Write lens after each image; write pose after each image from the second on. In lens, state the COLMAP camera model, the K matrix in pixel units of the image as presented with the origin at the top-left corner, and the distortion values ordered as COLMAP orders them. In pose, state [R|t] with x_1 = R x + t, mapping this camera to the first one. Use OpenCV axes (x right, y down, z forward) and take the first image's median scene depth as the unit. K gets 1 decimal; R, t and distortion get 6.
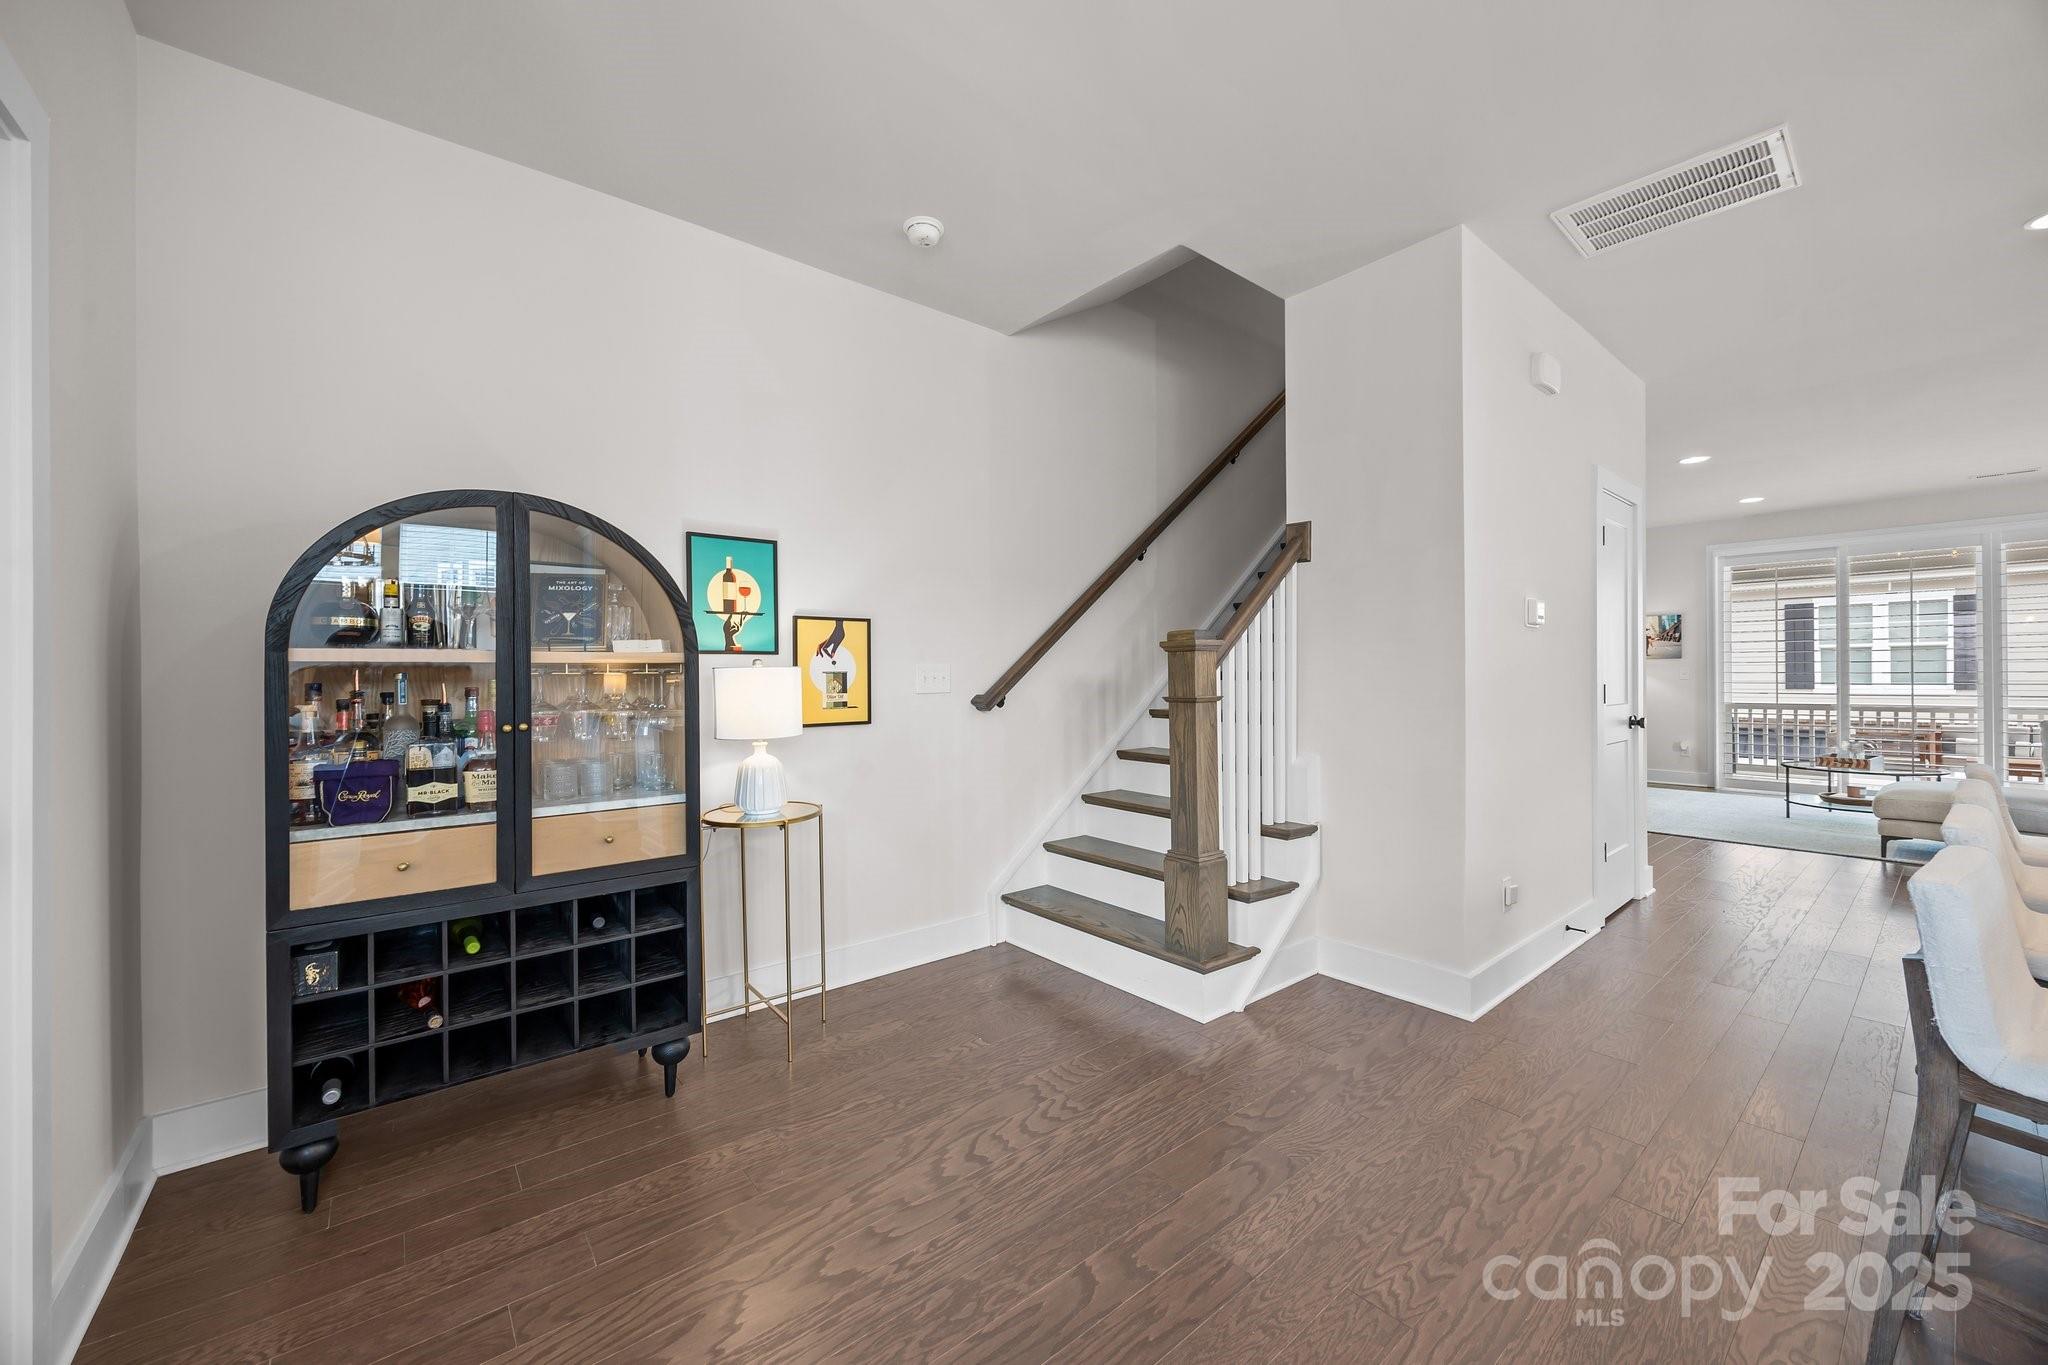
lens RADIAL K [[780.0, 0, 1032.1], [0, 780.0, 670.4], [0, 0, 1]] dist [-0.005813, 0.000146]
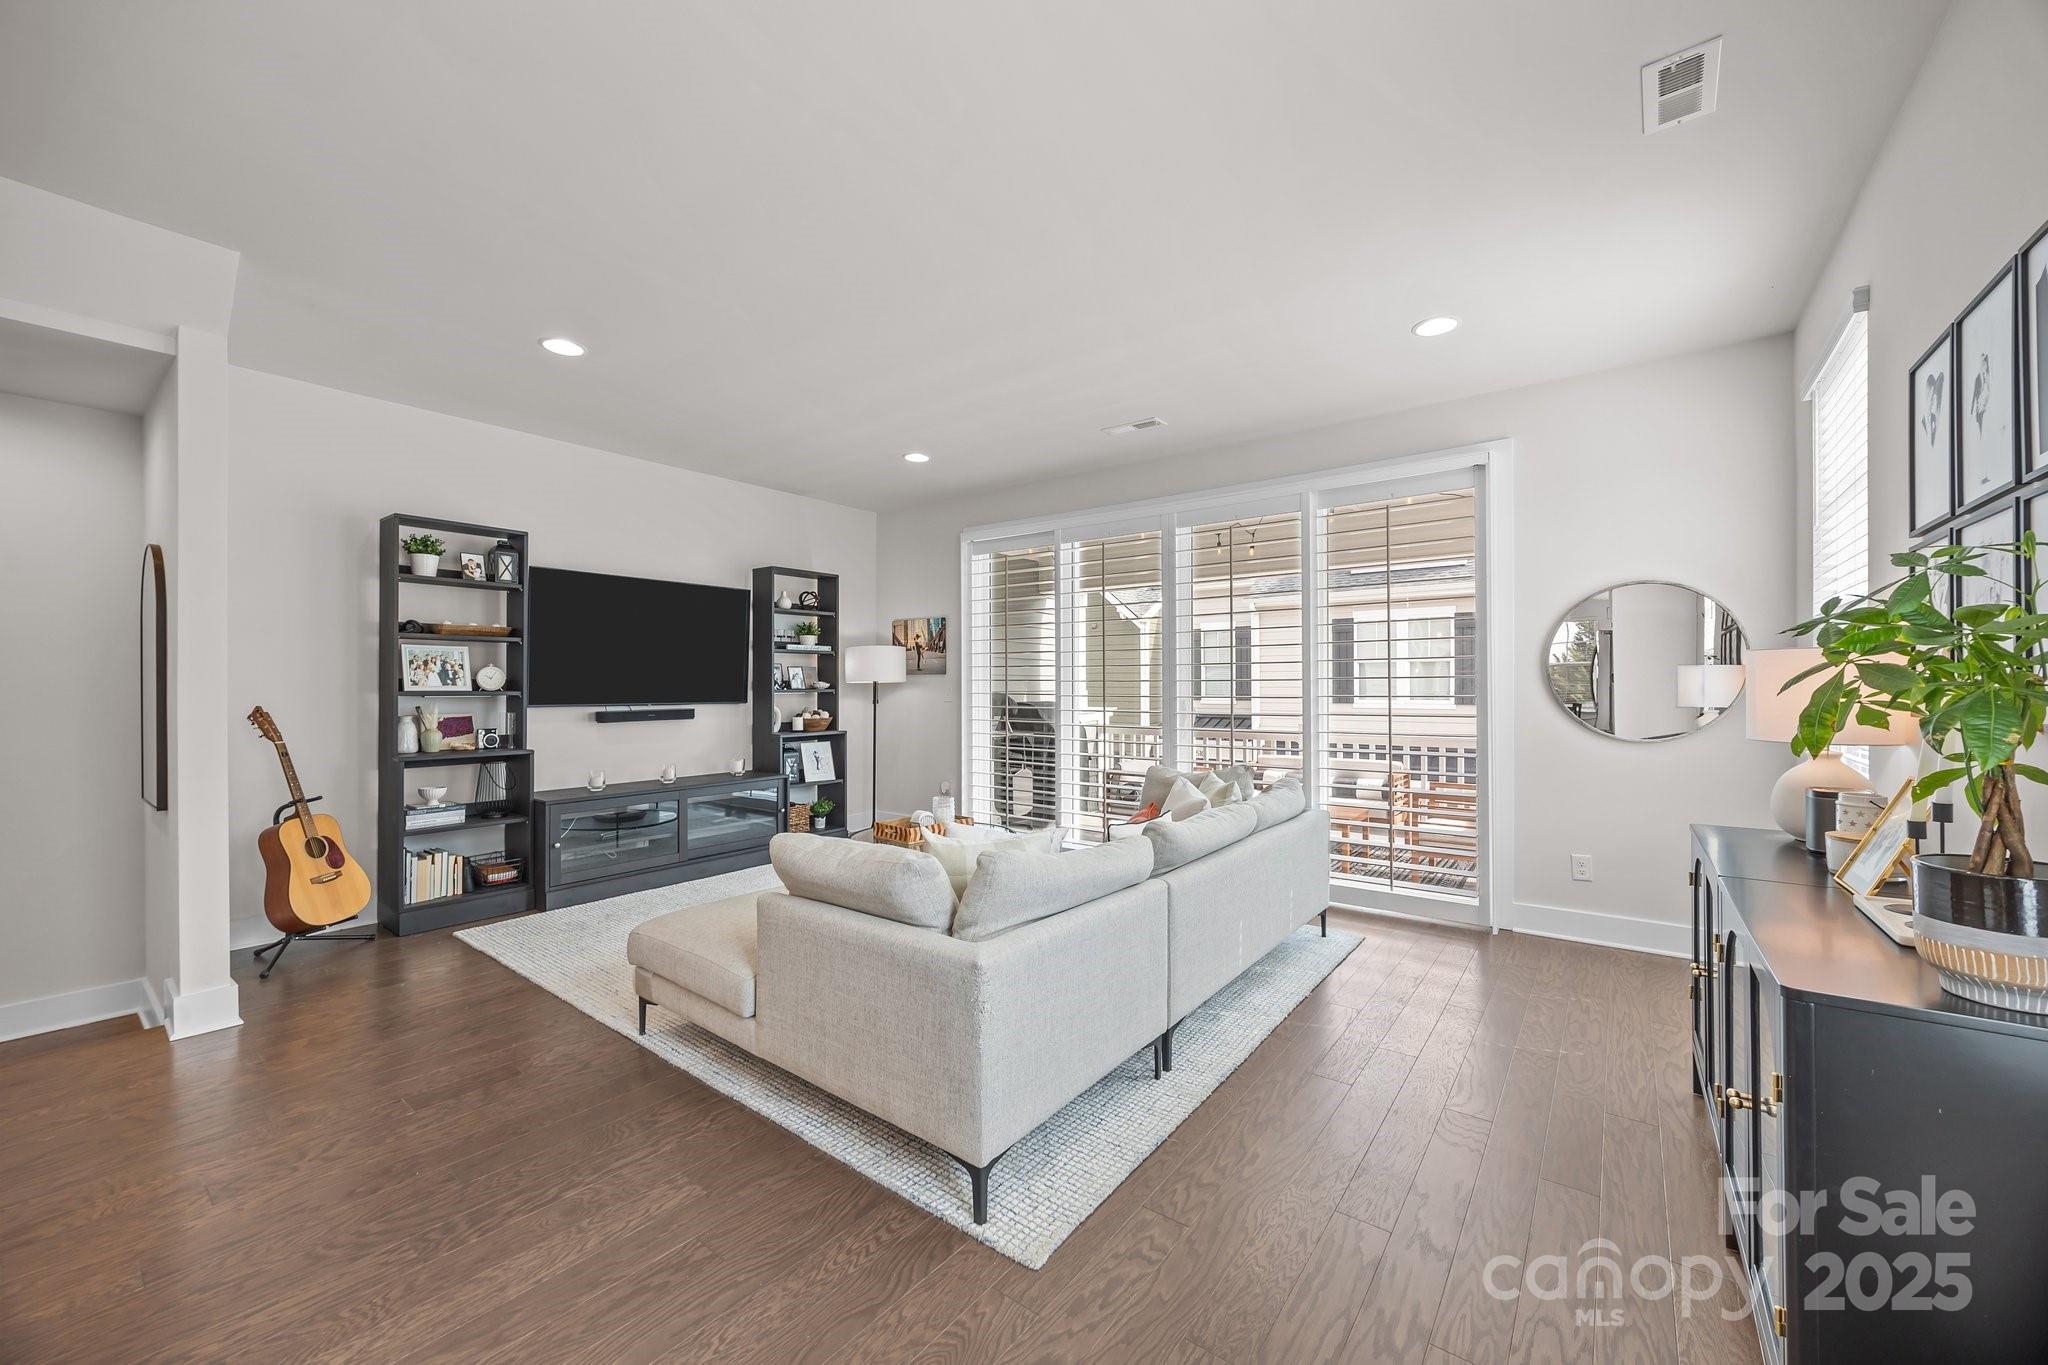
lens RADIAL K [[780.0, 0, 1024.9], [0, 780.0, 679.4], [0, 0, 1]] dist [-0.005813, 0.000146]
pose [[0.973304, 0.008367, 0.229366, 2.018759], [-0.008663, 0.999962, 0.000283, -0.030691], [-0.229355, -0.002262, 0.973340, 0.627550]]
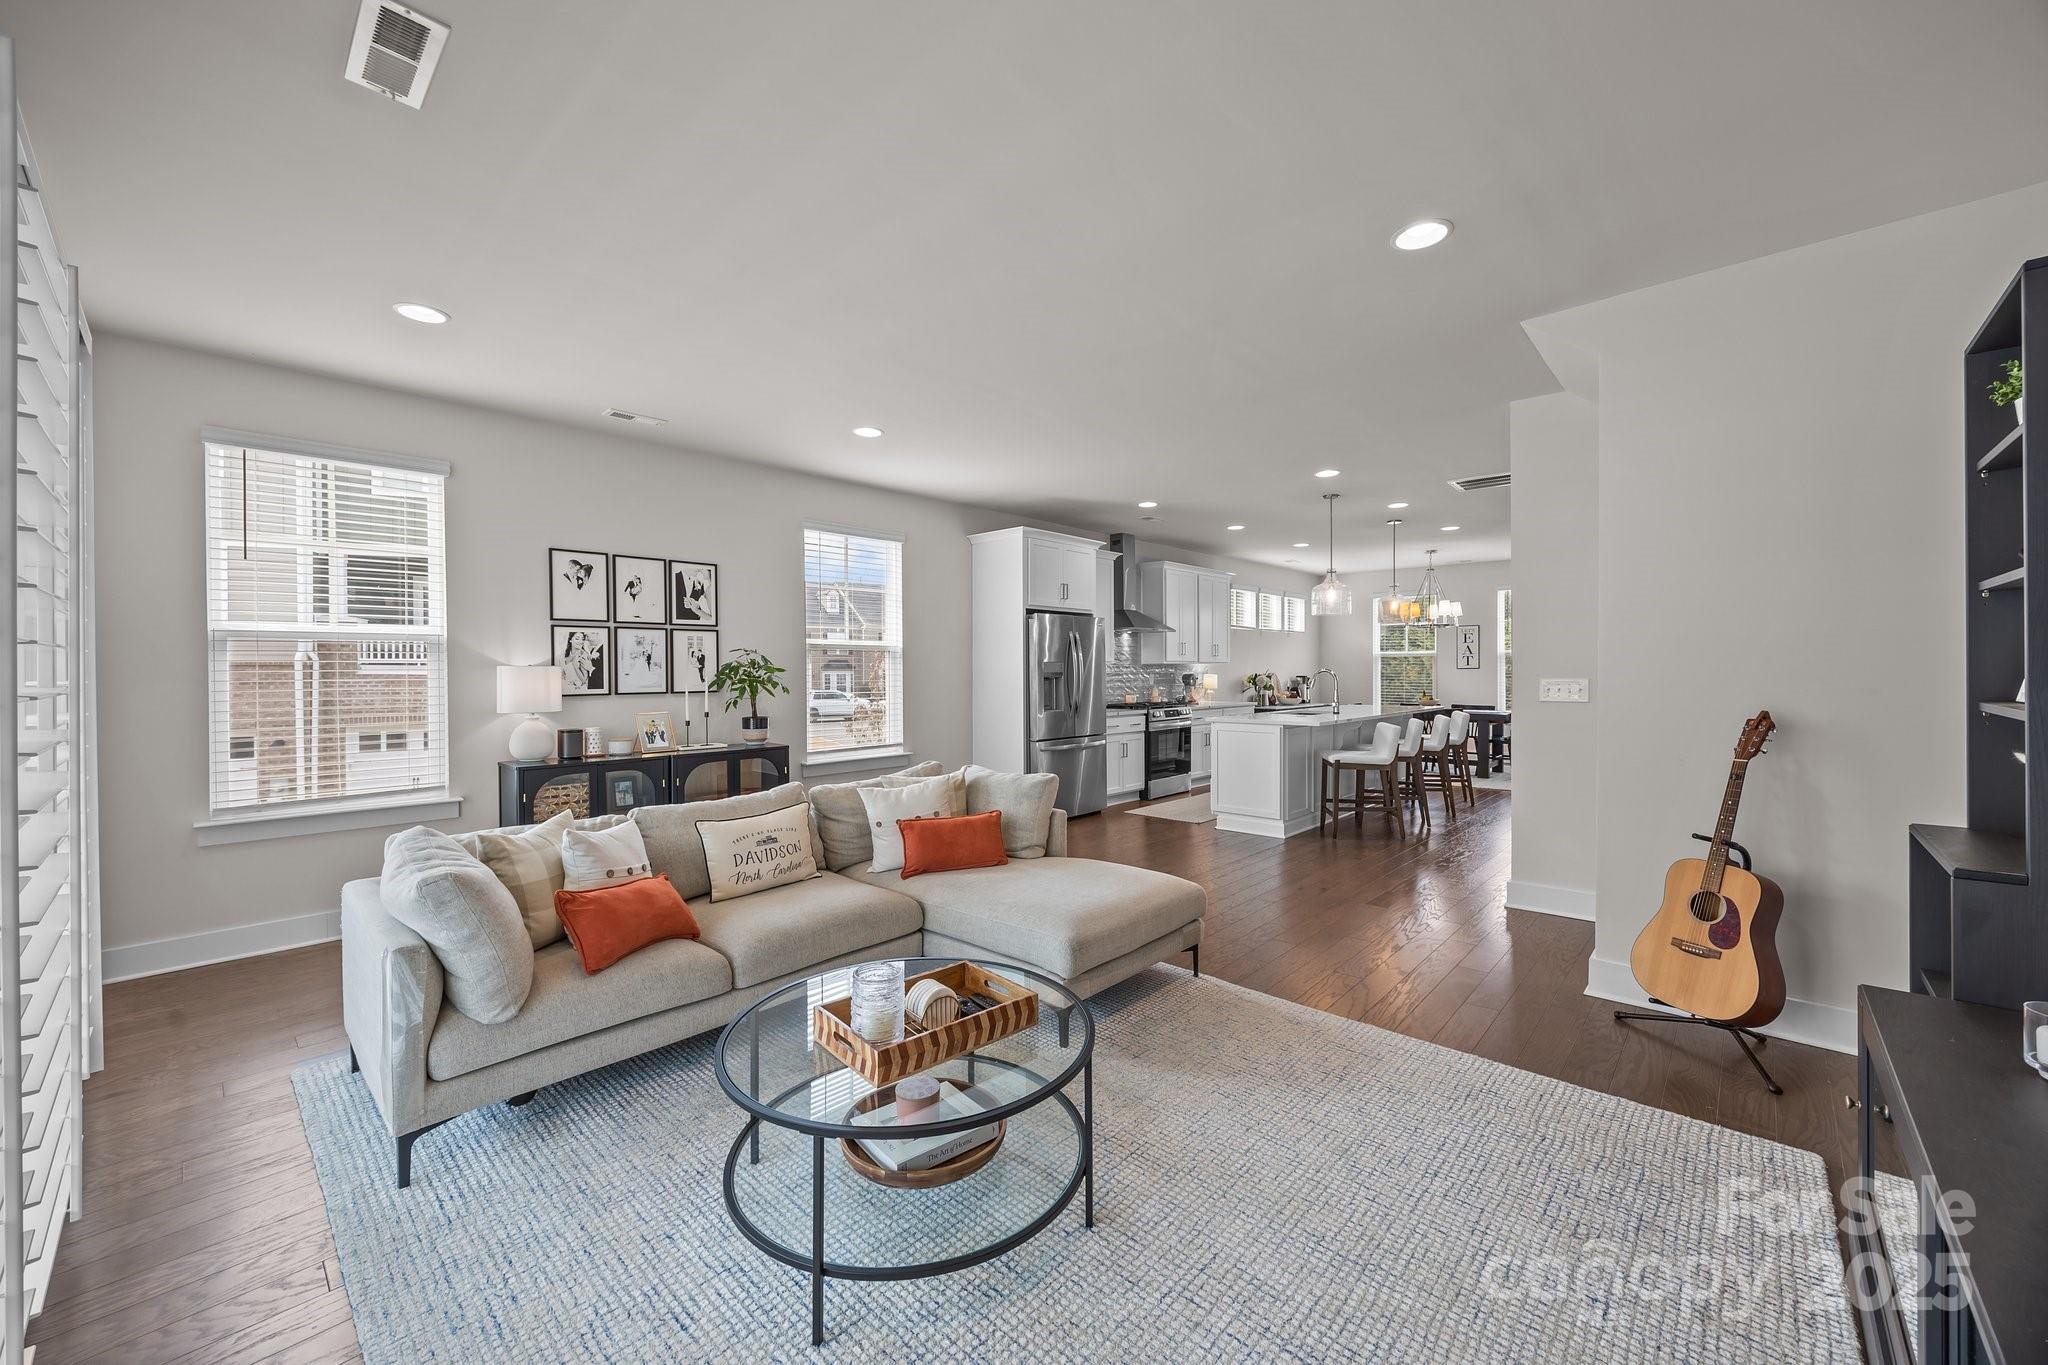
lens RADIAL K [[780.0, 0, 1021.5], [0, 780.0, 682.9], [0, 0, 1]] dist [-0.005813, 0.000146]
pose [[-0.991330, 0.016672, -0.130334, 2.171135], [0.016040, 0.999854, 0.005893, -0.025779], [0.130413, 0.003751, -0.991453, 2.687594]]
